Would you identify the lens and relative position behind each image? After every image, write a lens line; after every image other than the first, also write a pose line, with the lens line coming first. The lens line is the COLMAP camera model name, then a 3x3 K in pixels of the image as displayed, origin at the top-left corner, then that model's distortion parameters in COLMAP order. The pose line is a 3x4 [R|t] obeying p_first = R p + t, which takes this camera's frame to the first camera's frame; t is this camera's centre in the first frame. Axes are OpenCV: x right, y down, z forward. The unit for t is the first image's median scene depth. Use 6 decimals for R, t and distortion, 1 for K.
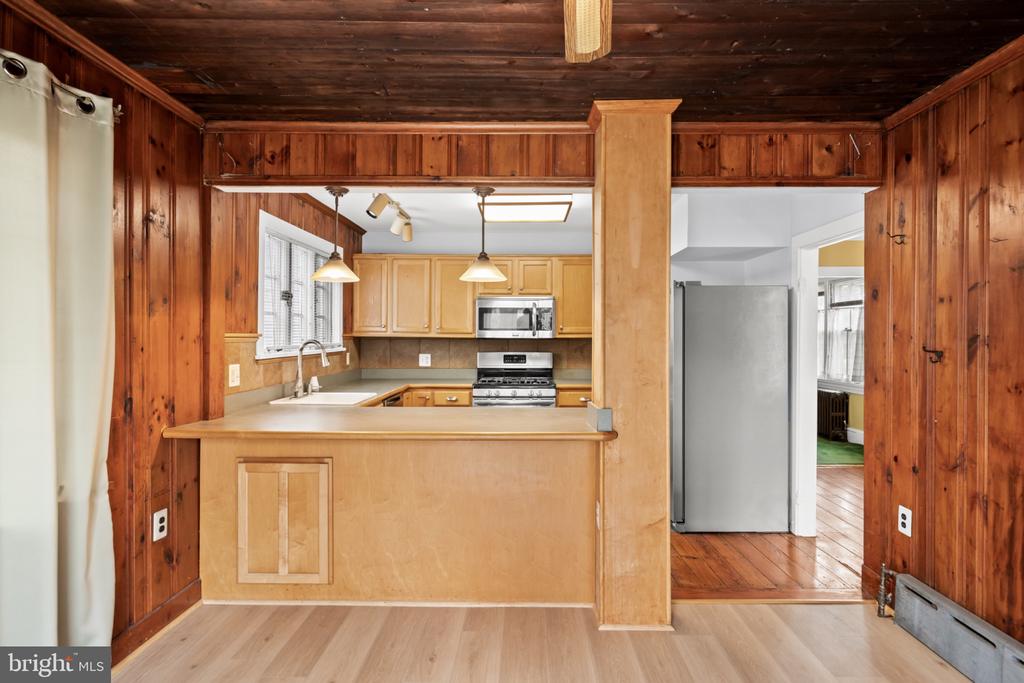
lens RADIAL K [[566.0, 0, 515.5], [0, 566.0, 339.5], [0, 0, 1]] dist [0.001144, -0.001269]
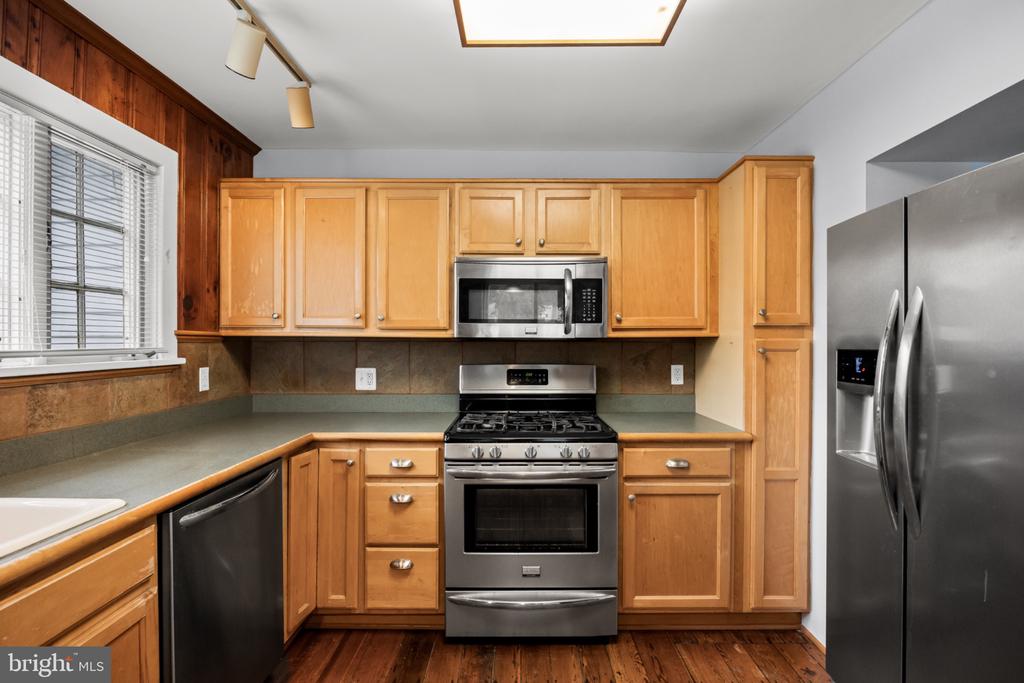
lens RADIAL K [[476.7, 0, 514.5], [0, 476.7, 346.2], [0, 0, 1]] dist [-0.014251, 0.000884]
pose [[0.999970, -0.002154, 0.007489, -0.034060], [0.002170, 0.999995, -0.002136, 0.010905], [-0.007484, 0.002152, 0.999970, 1.067125]]
